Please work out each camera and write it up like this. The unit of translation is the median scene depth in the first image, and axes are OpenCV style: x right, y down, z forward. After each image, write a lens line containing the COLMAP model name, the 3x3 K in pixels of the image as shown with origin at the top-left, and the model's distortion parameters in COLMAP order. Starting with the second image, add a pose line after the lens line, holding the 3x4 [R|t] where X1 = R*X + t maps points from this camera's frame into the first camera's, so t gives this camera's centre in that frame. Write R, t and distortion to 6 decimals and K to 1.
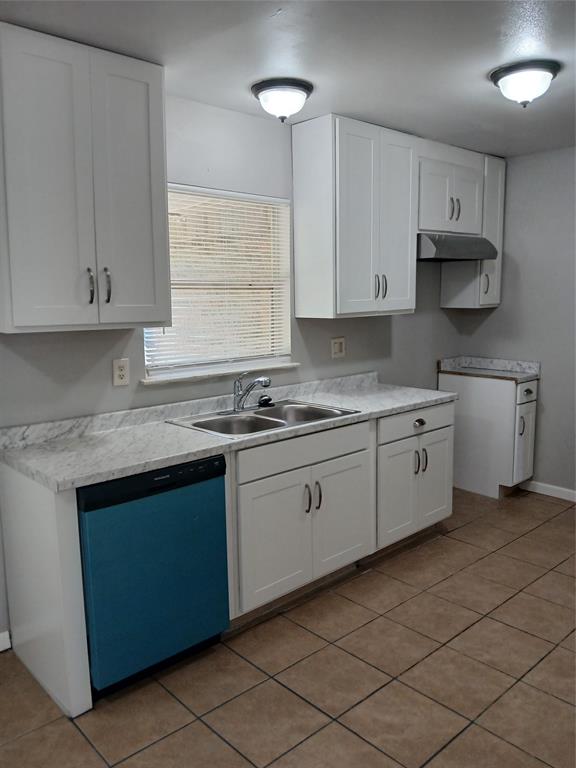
lens RADIAL K [[603.2, 0, 287.6], [0, 603.2, 381.8], [0, 0, 1]] dist [0.044812, -0.100444]
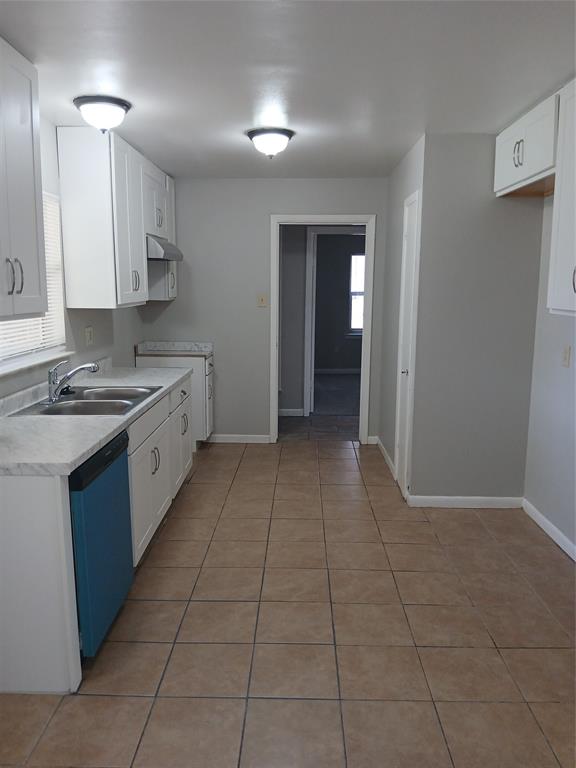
lens RADIAL K [[592.6, 0, 285.9], [0, 592.6, 380.1], [0, 0, 1]] dist [0.069857, -0.149662]
pose [[0.692580, -0.098487, 0.714586, -0.548537], [0.091443, 0.994631, 0.048456, 0.002533], [-0.715521, 0.031784, 0.697867, 0.002589]]
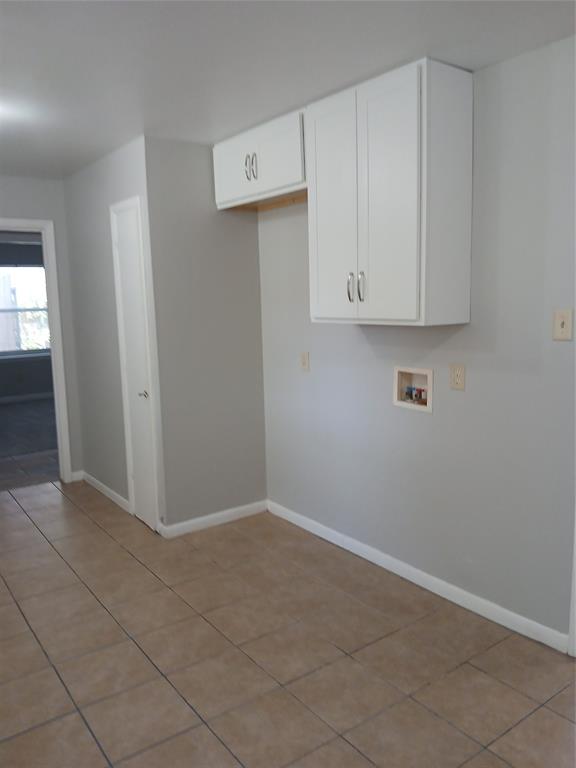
lens RADIAL K [[594.1, 0, 285.3], [0, 594.1, 382.9], [0, 0, 1]] dist [0.069114, -0.145504]
pose [[0.116314, -0.134150, 0.984111, -0.571037], [0.164914, 0.979691, 0.114056, -0.040458], [-0.979426, 0.149028, 0.136075, 0.290610]]
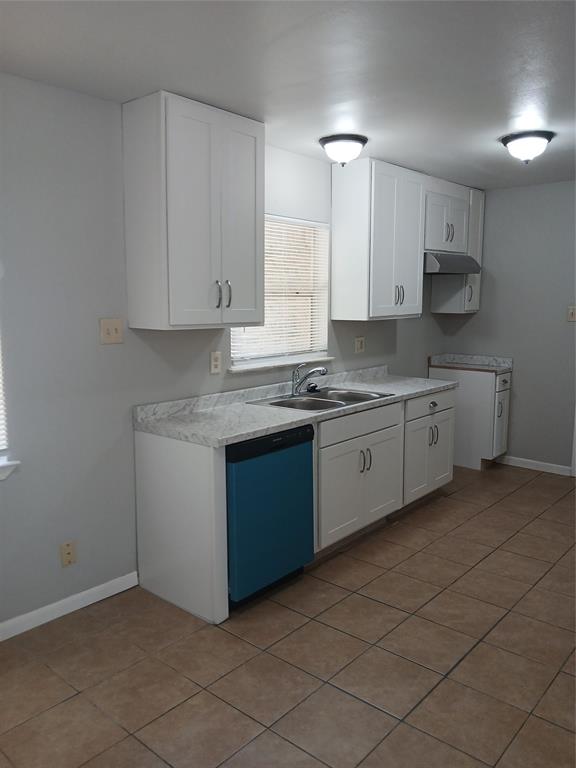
lens RADIAL K [[601.5, 0, 289.8], [0, 601.5, 377.9], [0, 0, 1]] dist [0.084854, -0.148737]
pose [[0.992891, -0.003912, 0.118962, -0.247508], [0.005341, 0.999917, -0.011699, 0.028378], [-0.118907, 0.012251, 0.992830, -0.229707]]
